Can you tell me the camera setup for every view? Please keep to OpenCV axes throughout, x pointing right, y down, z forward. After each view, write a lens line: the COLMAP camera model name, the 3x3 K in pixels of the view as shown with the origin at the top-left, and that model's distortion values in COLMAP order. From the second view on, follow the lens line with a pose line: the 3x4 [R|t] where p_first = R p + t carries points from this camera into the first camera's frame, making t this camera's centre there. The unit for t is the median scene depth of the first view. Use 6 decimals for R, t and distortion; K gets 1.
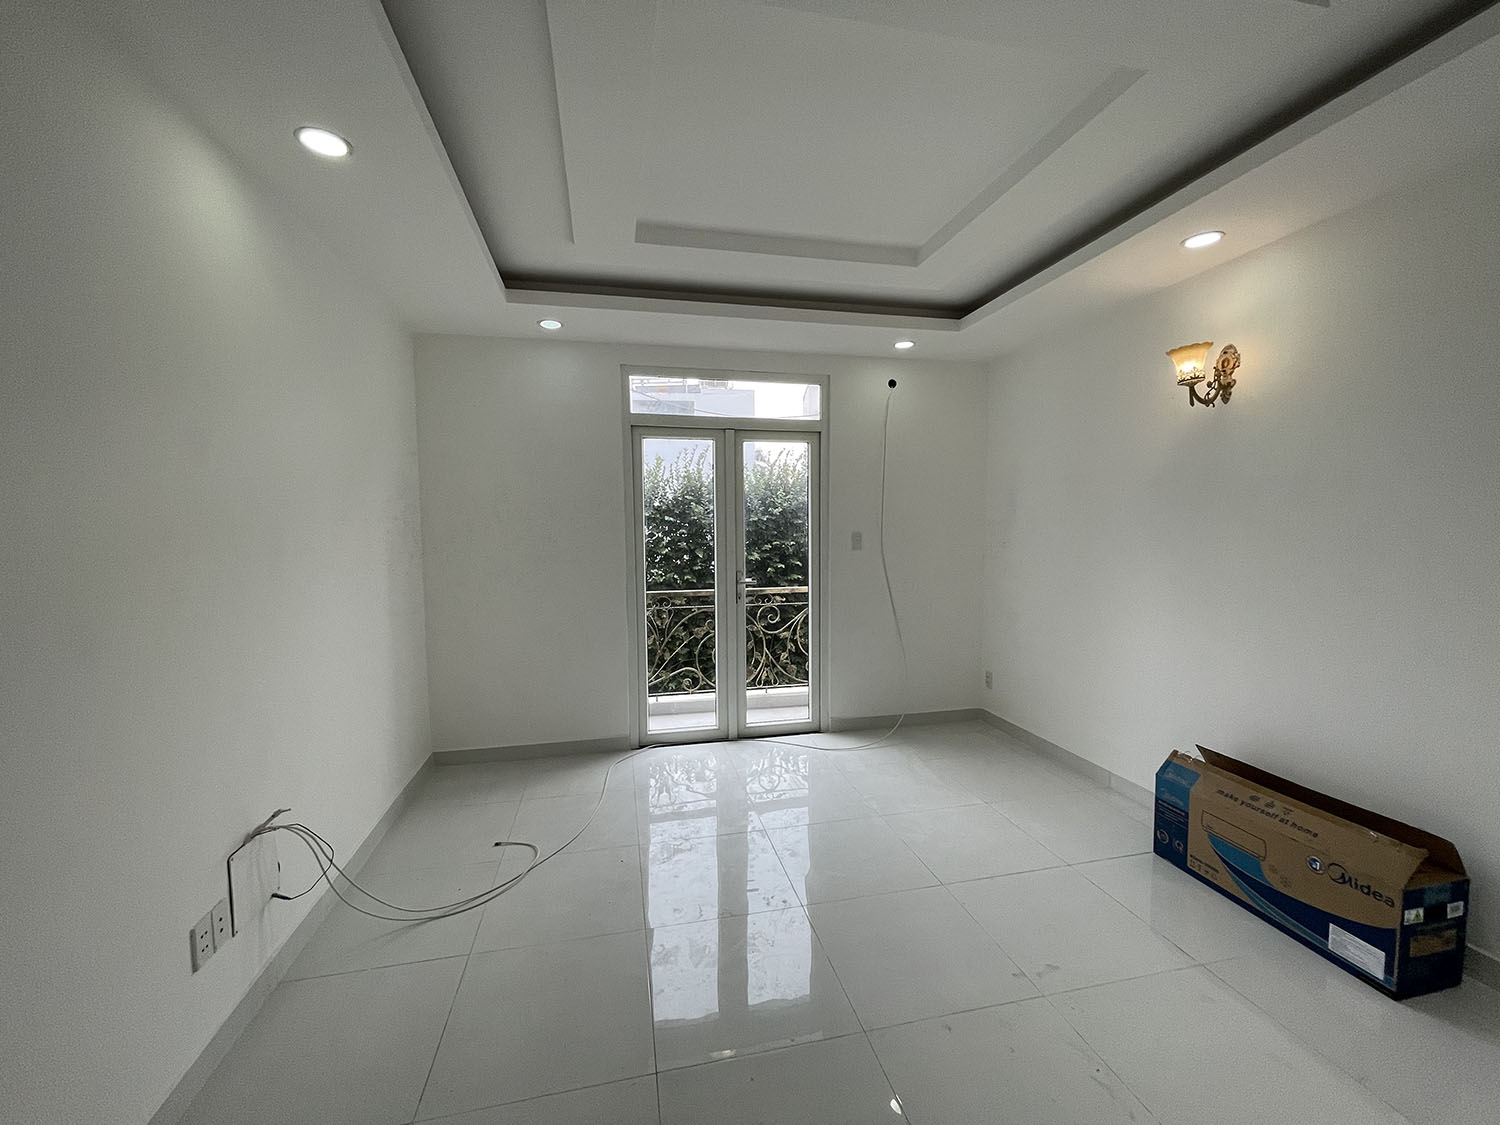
lens RADIAL K [[604.2, 0, 747.1], [0, 604.2, 567.4], [0, 0, 1]] dist [-0.002664, 0.000098]
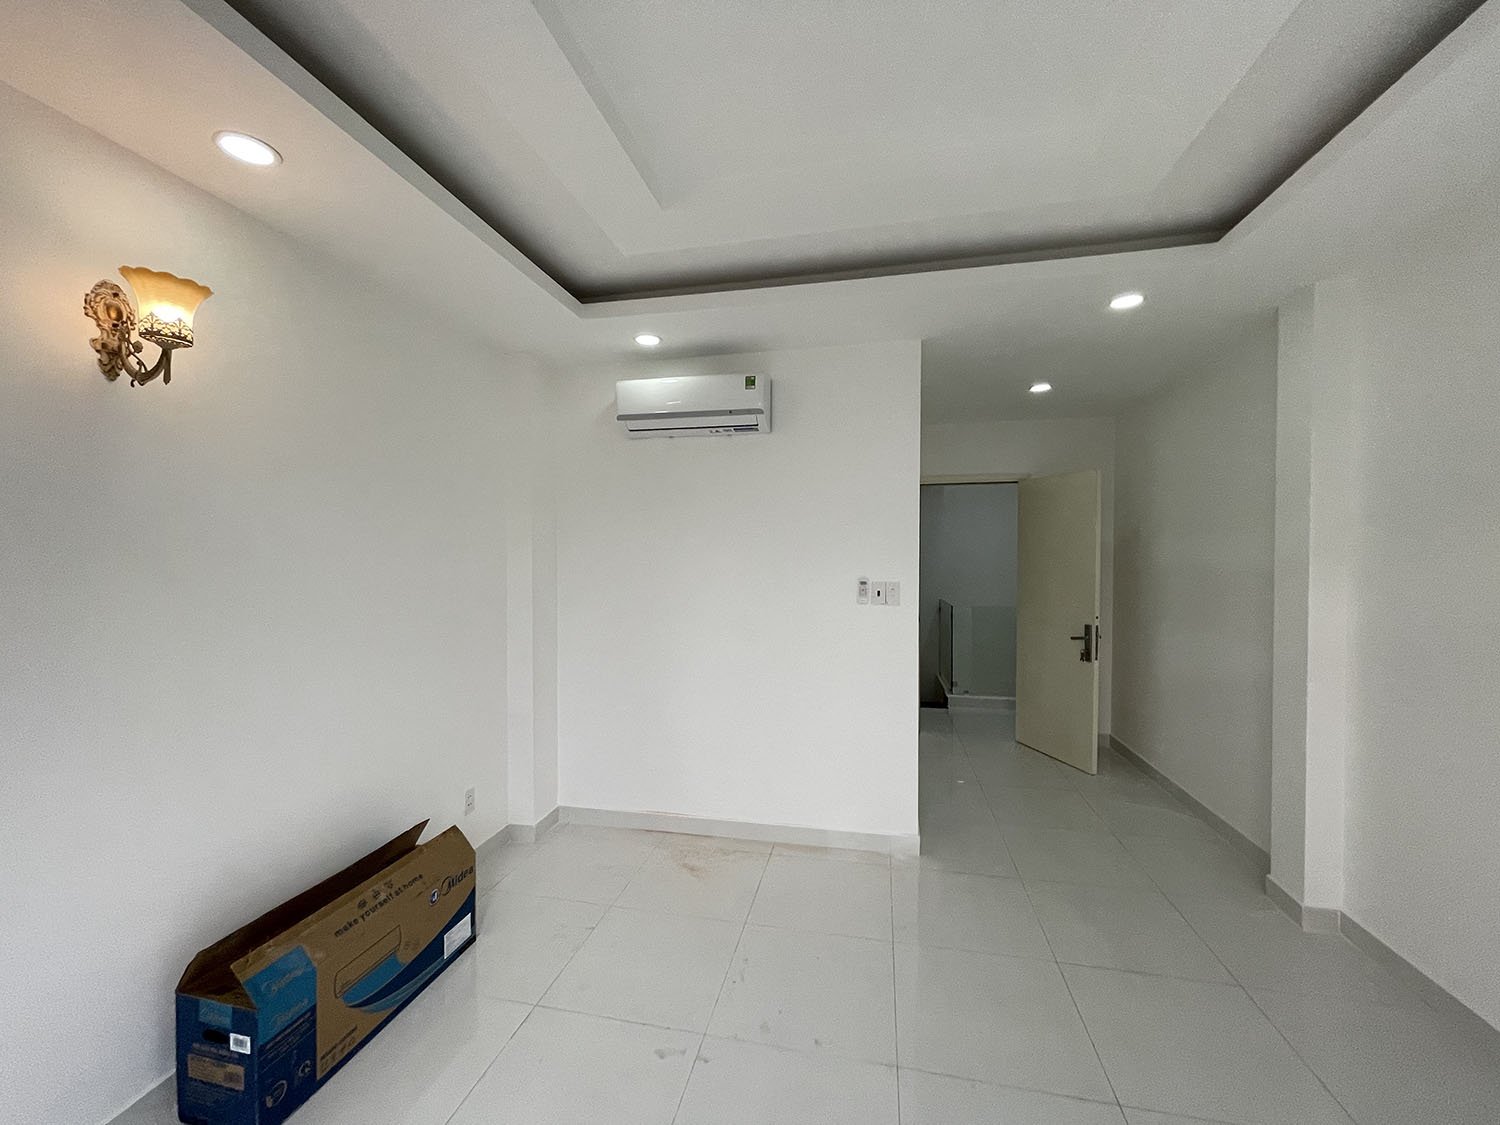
lens RADIAL K [[604.2, 0, 747.1], [0, 604.2, 567.4], [0, 0, 1]] dist [-0.002664, 0.000098]
pose [[-0.911224, 0.006746, 0.411857, -0.000298], [0.042723, 0.996021, 0.078210, -0.132071], [-0.409691, 0.088862, -0.907886, 1.536336]]
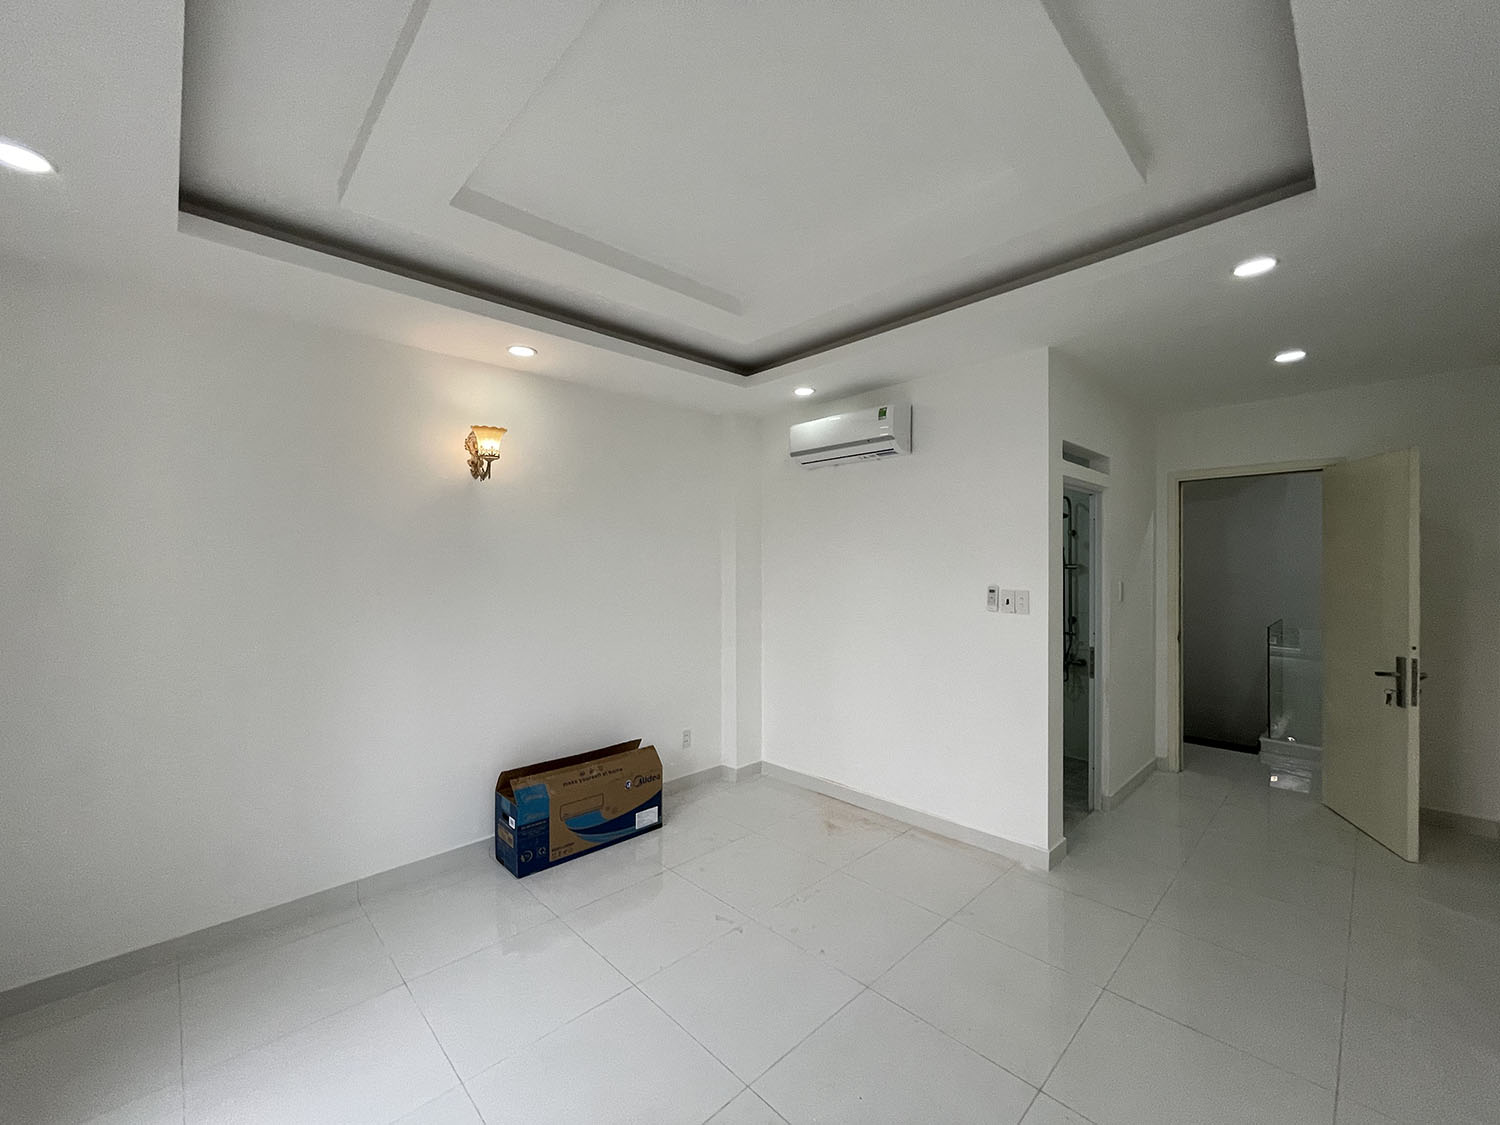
lens RADIAL K [[601.5, 0, 751.5], [0, 601.5, 568.7], [0, 0, 1]] dist [-0.000100, 0.000199]
pose [[-0.527304, 0.008542, 0.849634, -0.579889], [0.069355, 0.997045, 0.033019, -0.115958], [-0.846841, 0.076337, -0.526339, 1.398710]]
